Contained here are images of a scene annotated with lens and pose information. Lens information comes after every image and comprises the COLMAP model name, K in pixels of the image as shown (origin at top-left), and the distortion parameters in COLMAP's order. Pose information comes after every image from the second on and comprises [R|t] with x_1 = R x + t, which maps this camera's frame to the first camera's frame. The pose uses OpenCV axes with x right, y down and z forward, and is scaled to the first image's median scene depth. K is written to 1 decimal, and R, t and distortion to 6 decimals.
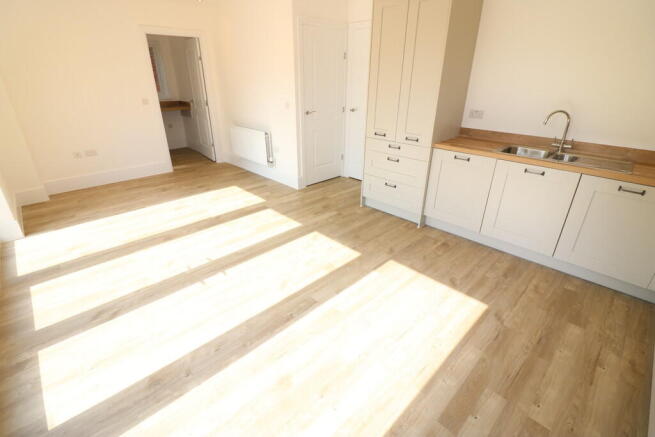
lens RADIAL K [[302.4, 0, 325.5], [0, 302.4, 210.9], [0, 0, 1]] dist [0.001933, -0.015195]
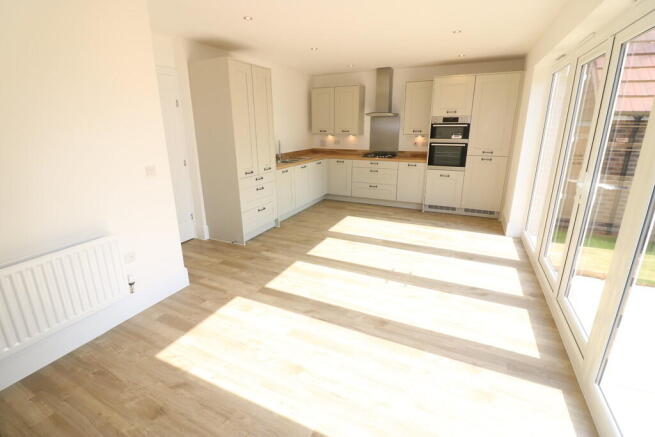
lens RADIAL K [[302.4, 0, 325.5], [0, 302.4, 210.9], [0, 0, 1]] dist [0.001933, -0.015195]
pose [[-0.348589, -0.260051, 0.900477, -1.131799], [0.383432, 0.837101, 0.390181, -0.527676], [-0.855258, 0.481284, -0.192092, 1.167720]]
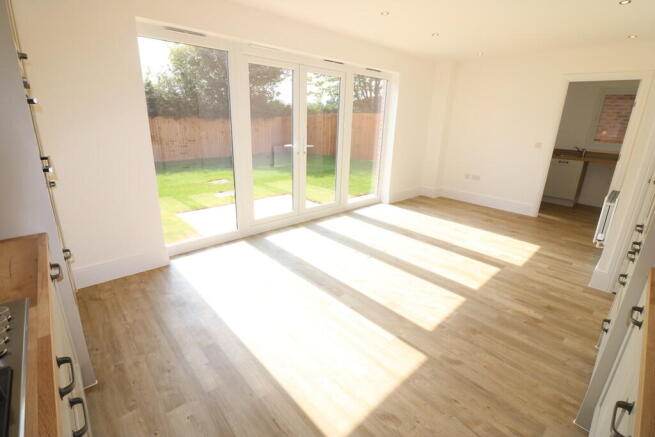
lens RADIAL K [[302.4, 0, 325.5], [0, 302.4, 210.9], [0, 0, 1]] dist [0.001933, -0.015195]
pose [[-0.025762, 0.287874, -0.957322, 0.739775], [-0.433290, 0.859795, 0.270207, -0.205547], [0.900886, 0.421759, 0.102583, 0.515485]]
